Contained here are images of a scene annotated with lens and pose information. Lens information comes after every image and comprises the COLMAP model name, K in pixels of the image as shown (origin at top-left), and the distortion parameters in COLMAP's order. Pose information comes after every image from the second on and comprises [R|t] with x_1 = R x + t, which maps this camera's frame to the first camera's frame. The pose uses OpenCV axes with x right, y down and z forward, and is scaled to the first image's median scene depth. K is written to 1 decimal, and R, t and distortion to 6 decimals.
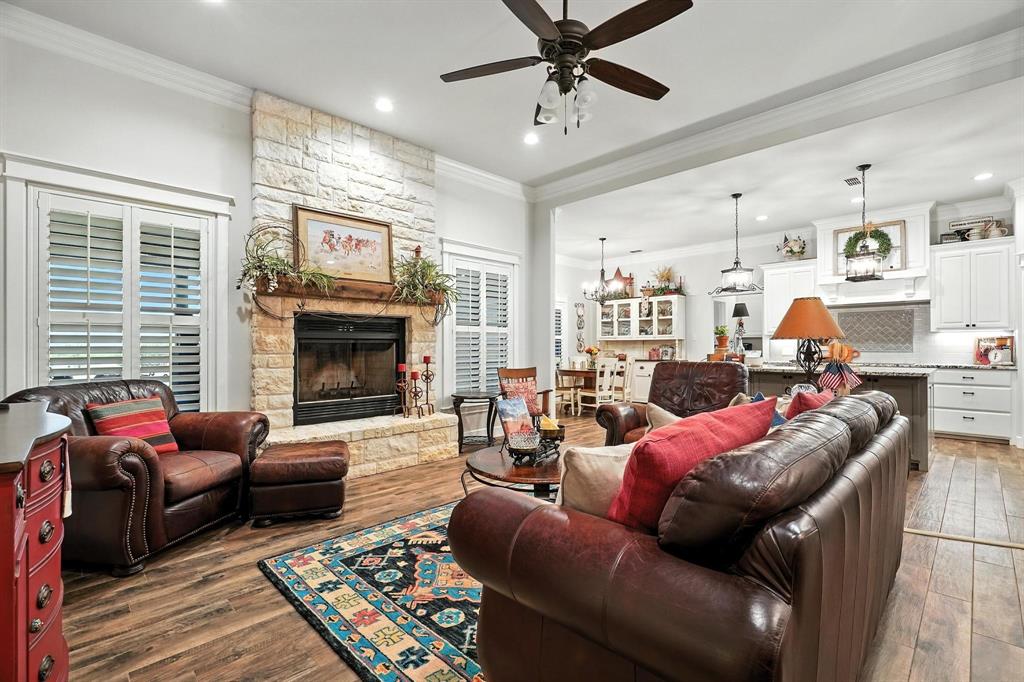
lens RADIAL K [[472.8, 0, 517.5], [0, 472.8, 346.6], [0, 0, 1]] dist [-0.001406, 0.000307]
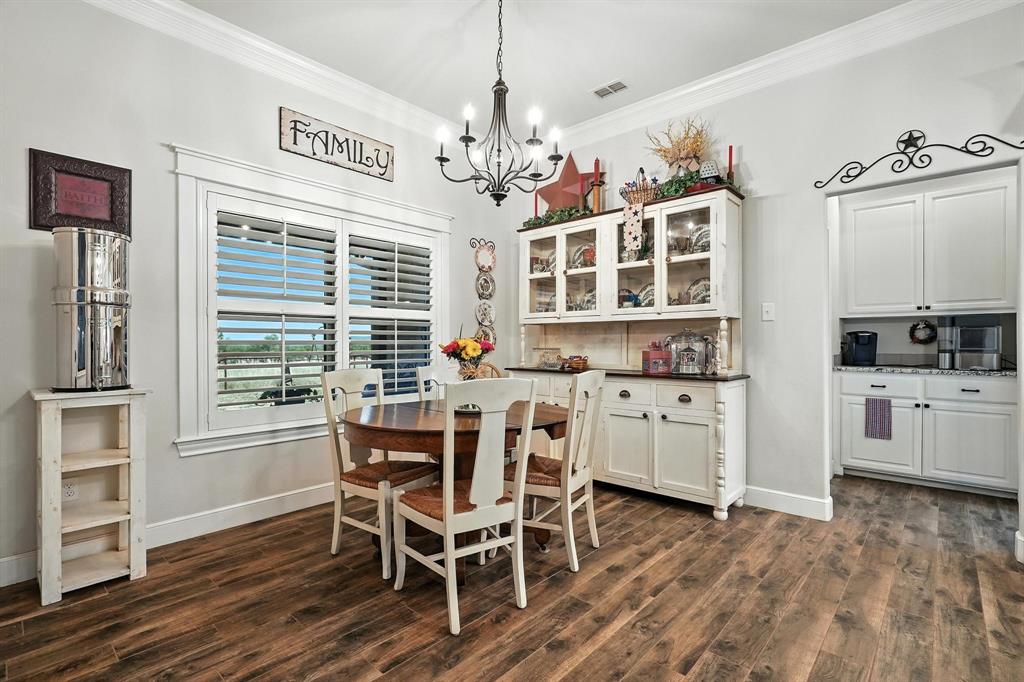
lens RADIAL K [[472.8, 0, 519.1], [0, 472.8, 344.4], [0, 0, 1]] dist [-0.001406, 0.000307]
pose [[0.998709, 0.001971, 0.050756, 0.158558], [-0.002040, 0.999997, 0.001306, 0.004990], [-0.050753, -0.001407, 0.998710, 0.624129]]
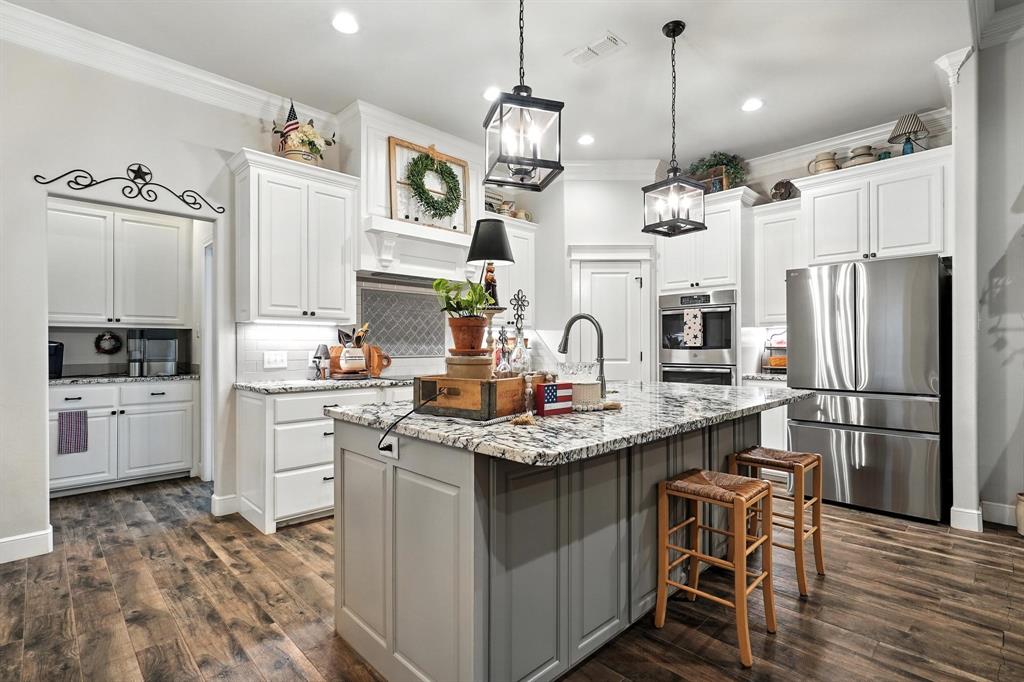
lens RADIAL K [[472.8, 0, 516.6], [0, 472.8, 345.9], [0, 0, 1]] dist [-0.001406, 0.000307]
pose [[0.010157, 0.006361, 0.999928, 0.094715], [0.002791, 0.999976, -0.006389, 0.000151], [-0.999945, 0.002856, 0.010139, 0.642403]]
